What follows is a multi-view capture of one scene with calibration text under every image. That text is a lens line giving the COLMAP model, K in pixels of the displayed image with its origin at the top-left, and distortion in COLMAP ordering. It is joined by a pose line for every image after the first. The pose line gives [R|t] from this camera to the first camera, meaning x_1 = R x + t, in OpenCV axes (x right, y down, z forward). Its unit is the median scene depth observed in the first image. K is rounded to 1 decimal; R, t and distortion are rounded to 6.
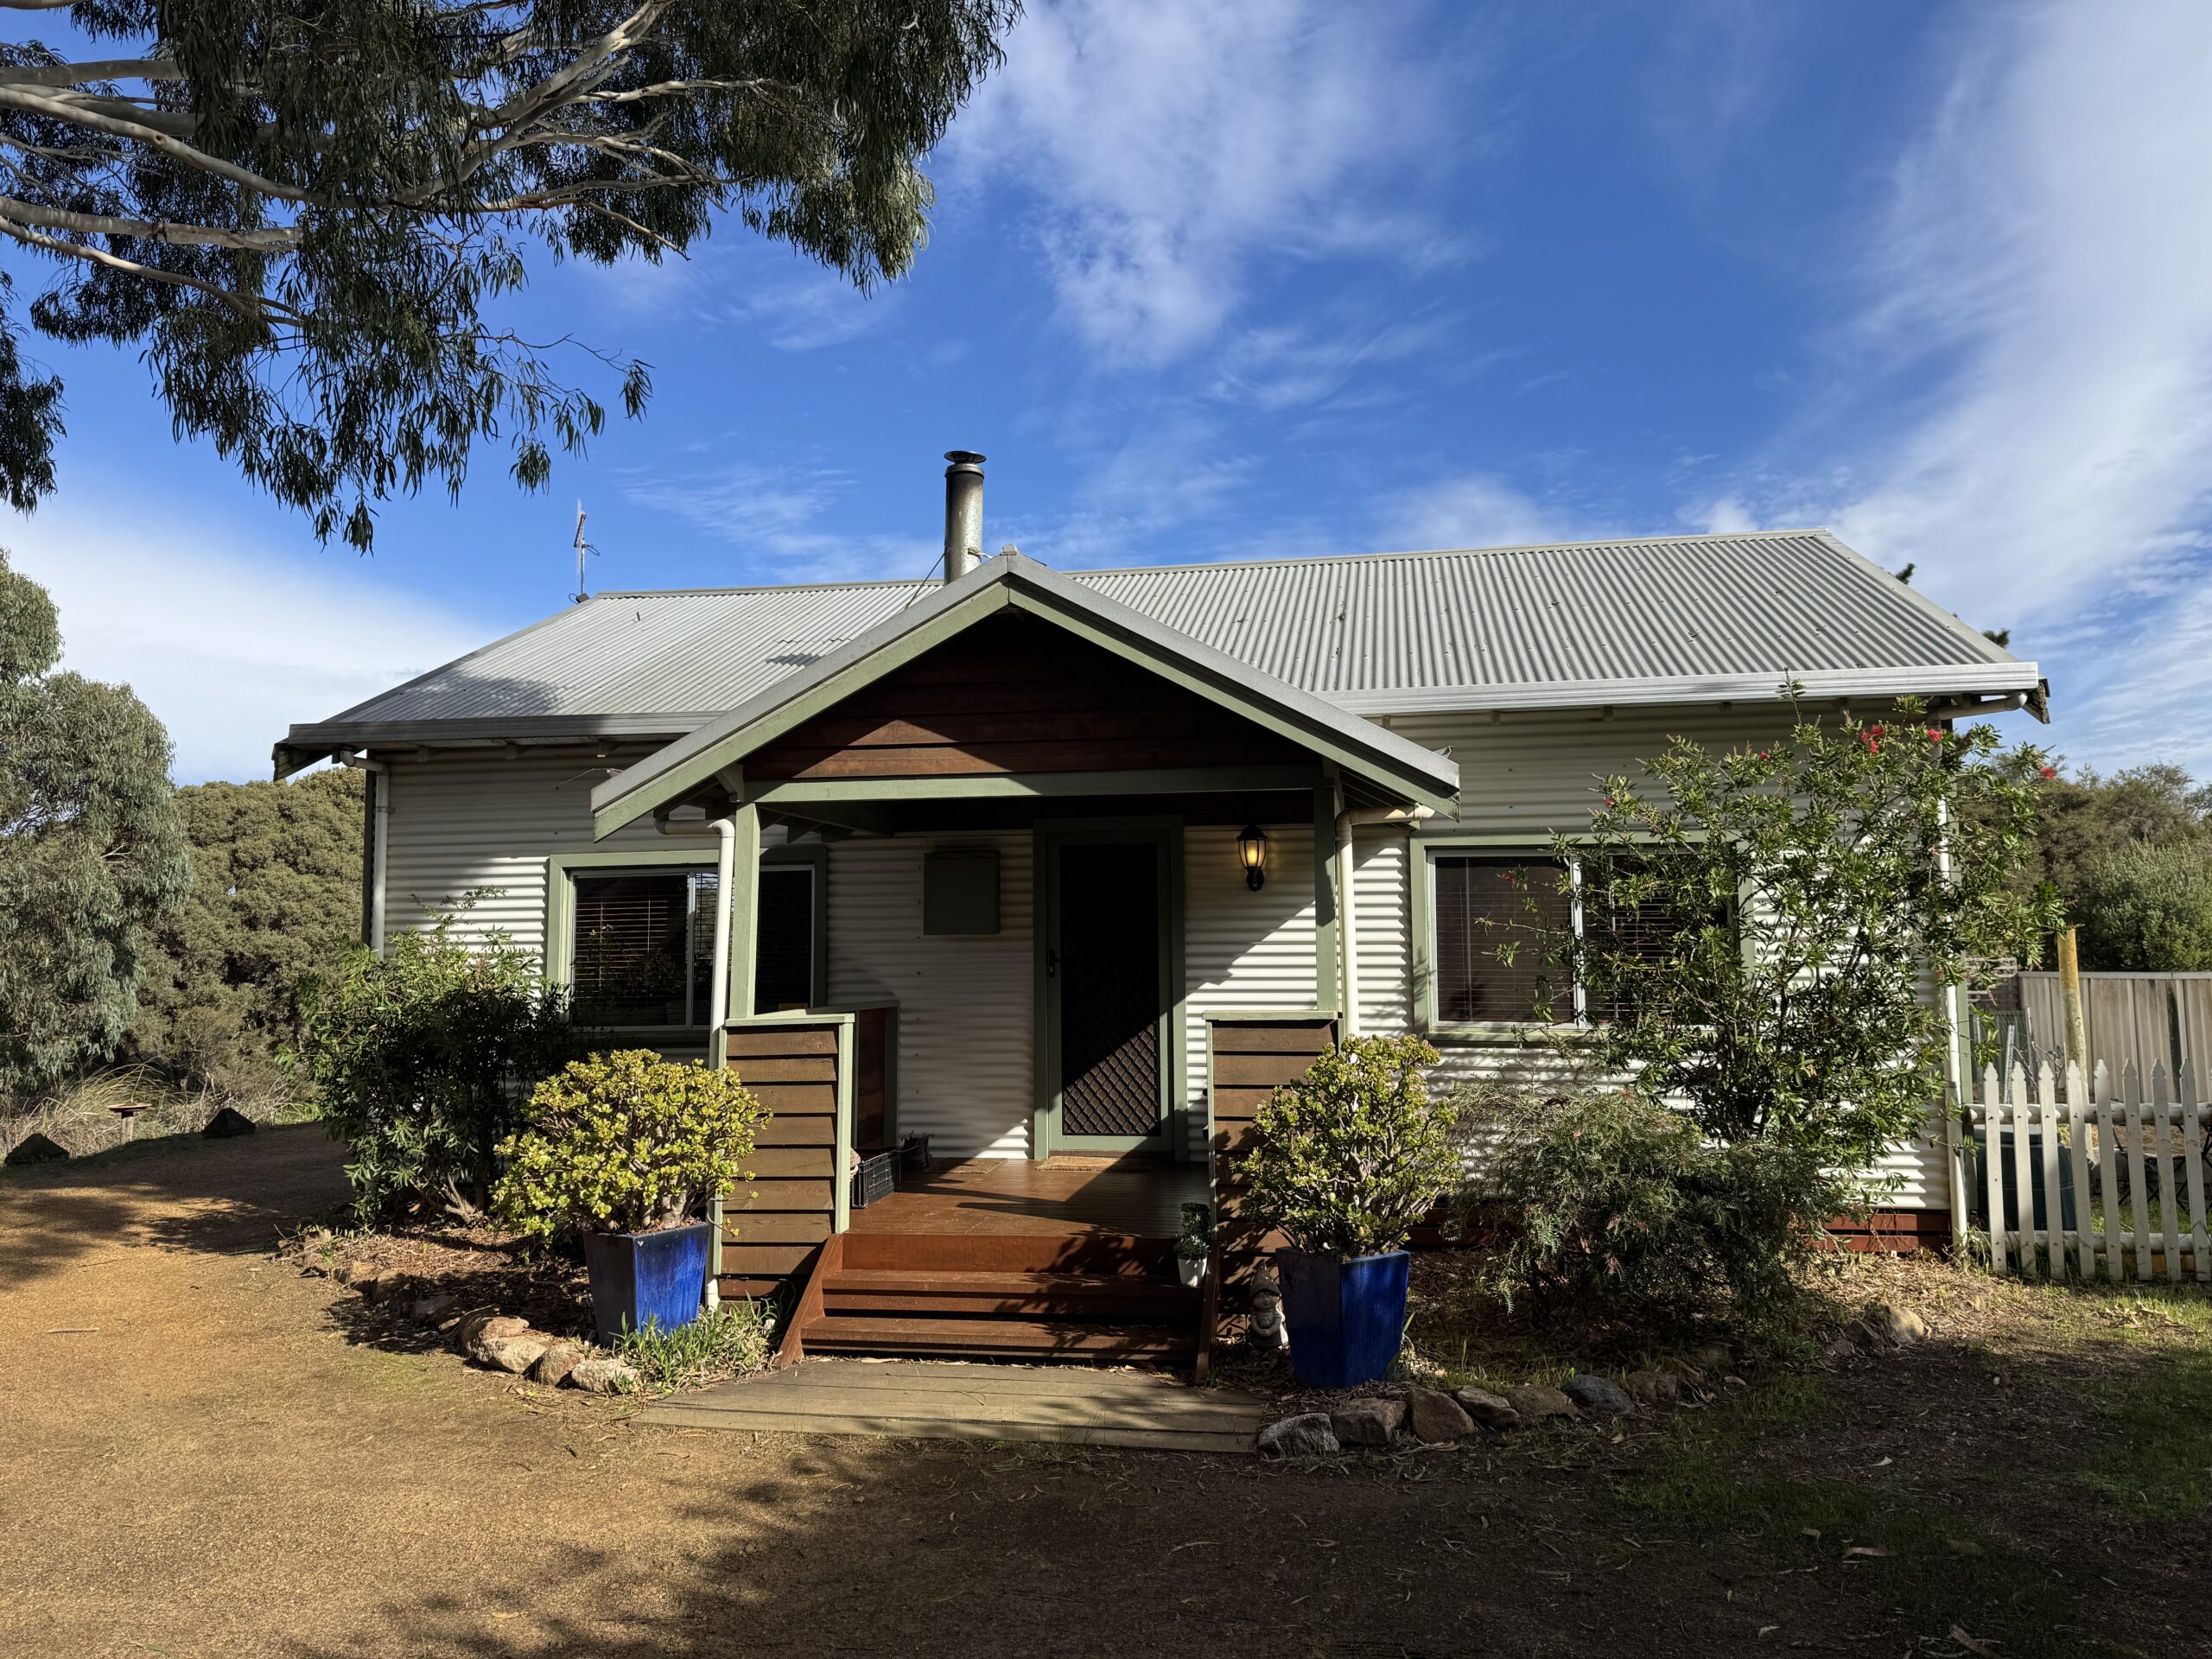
lens RADIAL K [[1673.5, 0, 1102.3], [0, 1673.5, 831.2], [0, 0, 1]] dist [0.055467, -0.074015]
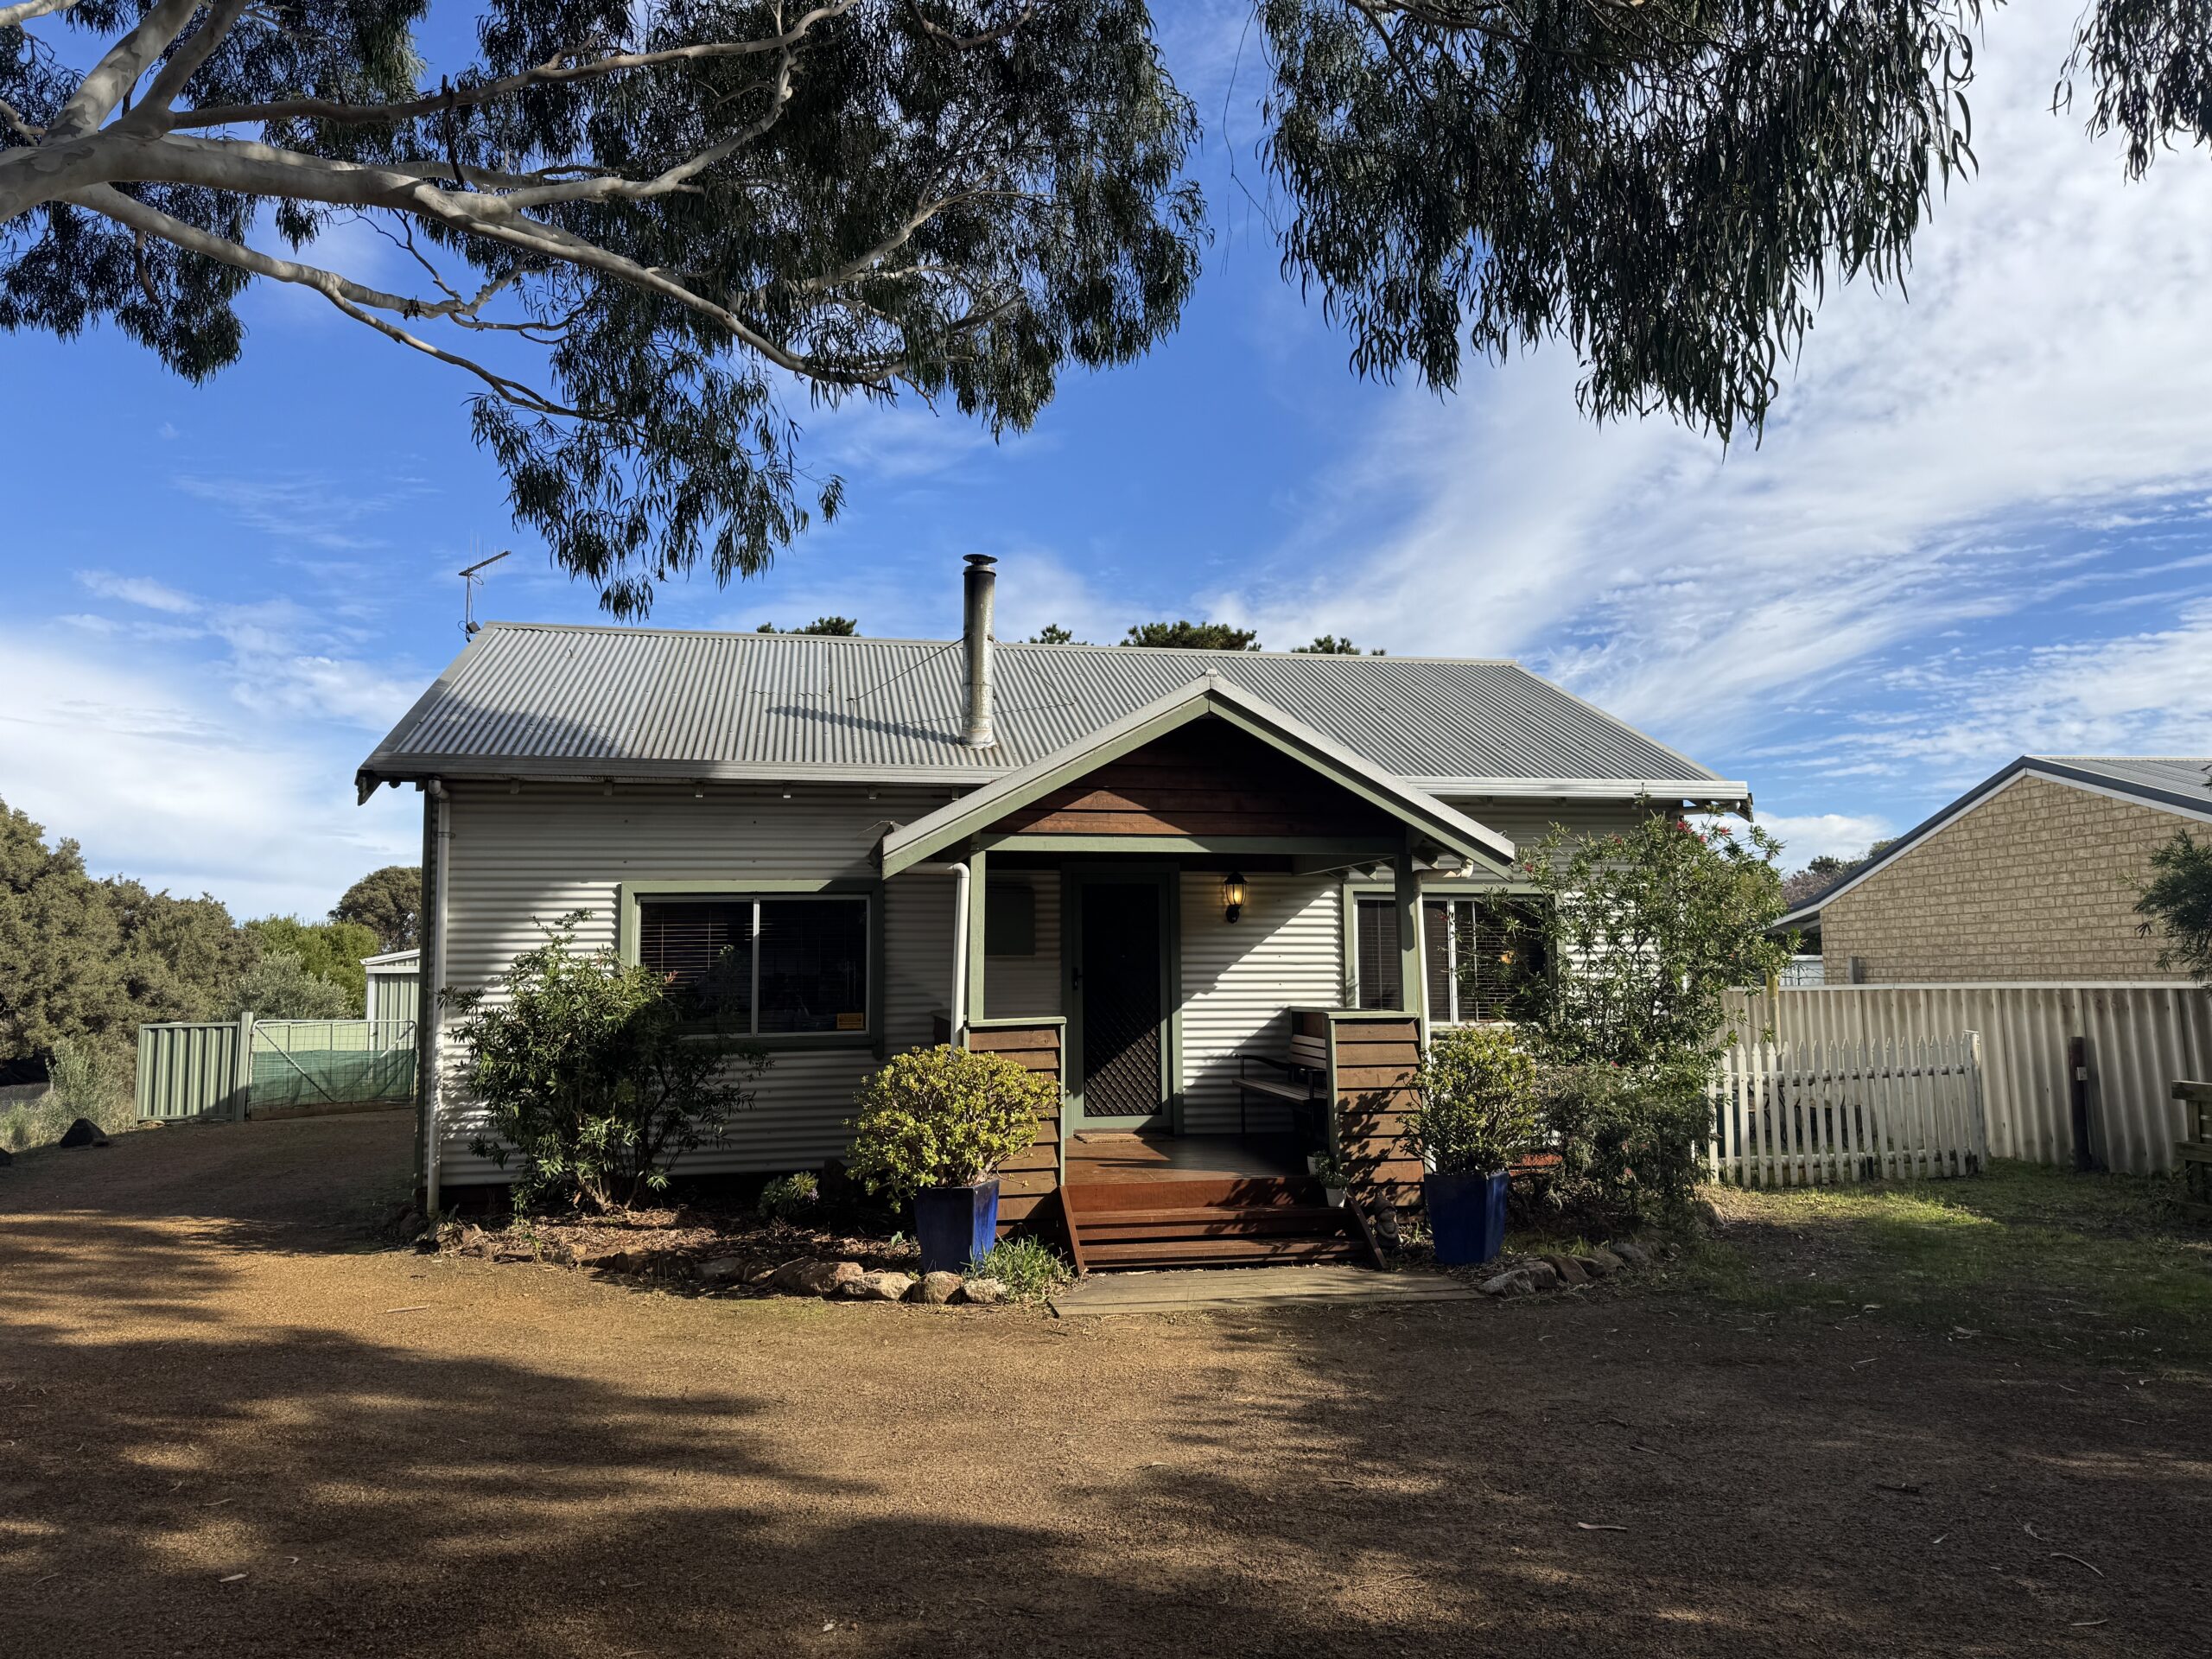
lens RADIAL K [[1673.5, 0, 1101.8], [0, 1673.5, 835.2], [0, 0, 1]] dist [0.055467, -0.074015]
pose [[0.925000, 0.033354, 0.378500, -0.609073], [-0.029570, 0.999438, -0.015807, -0.011111], [-0.378814, 0.003430, 0.925466, -0.204515]]
